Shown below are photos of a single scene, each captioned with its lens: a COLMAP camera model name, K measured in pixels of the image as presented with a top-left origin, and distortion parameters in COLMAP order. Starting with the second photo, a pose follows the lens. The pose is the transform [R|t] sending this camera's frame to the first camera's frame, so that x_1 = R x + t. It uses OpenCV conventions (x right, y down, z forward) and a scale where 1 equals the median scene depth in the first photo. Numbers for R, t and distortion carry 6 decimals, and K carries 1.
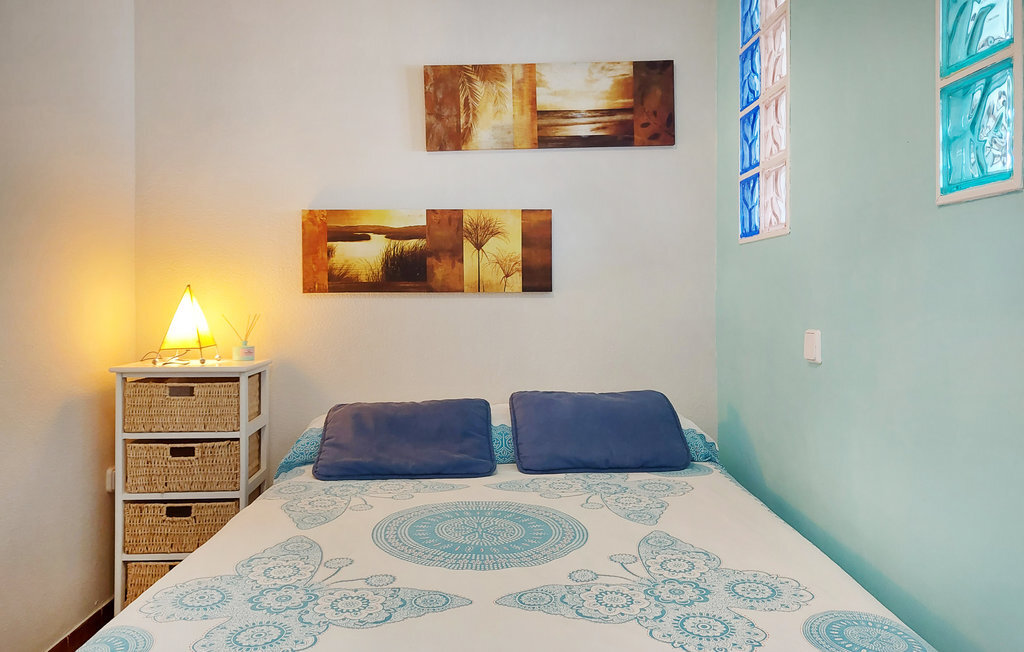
lens RADIAL K [[776.3, 0, 512.9], [0, 776.3, 296.1], [0, 0, 1]] dist [0.036424, -0.002372]
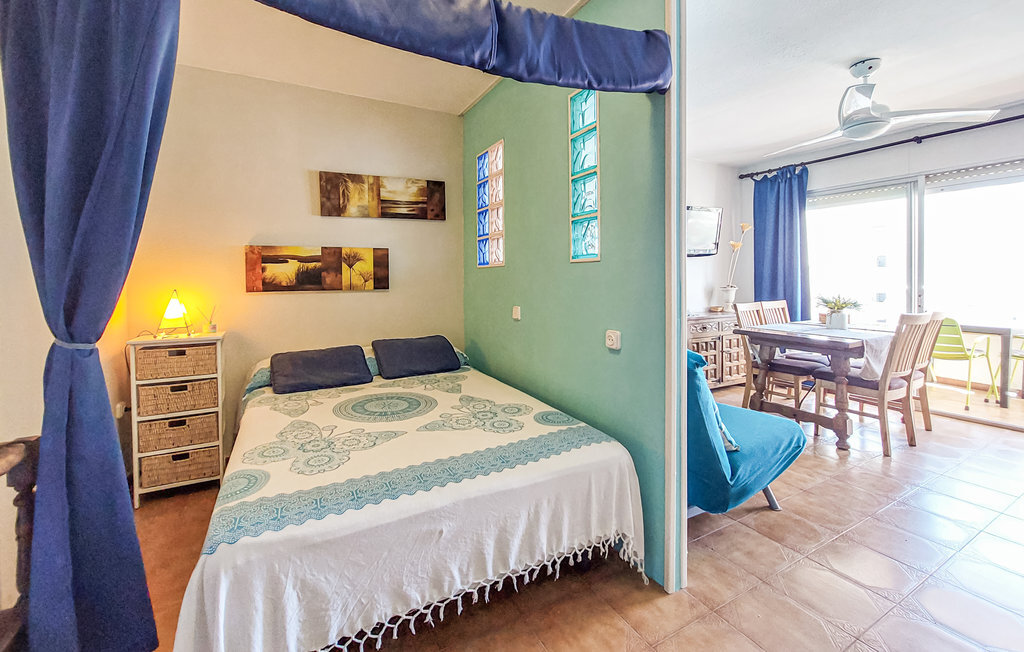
lens RADIAL K [[420.0, 0, 512.1], [0, 420.0, 281.8], [0, 0, 1]] dist [-0.010932, -0.000281]
pose [[0.885970, -0.006208, 0.463701, -0.174442], [0.005974, 0.999980, 0.001974, -0.026020], [-0.463705, 0.001021, 0.885989, -0.119401]]
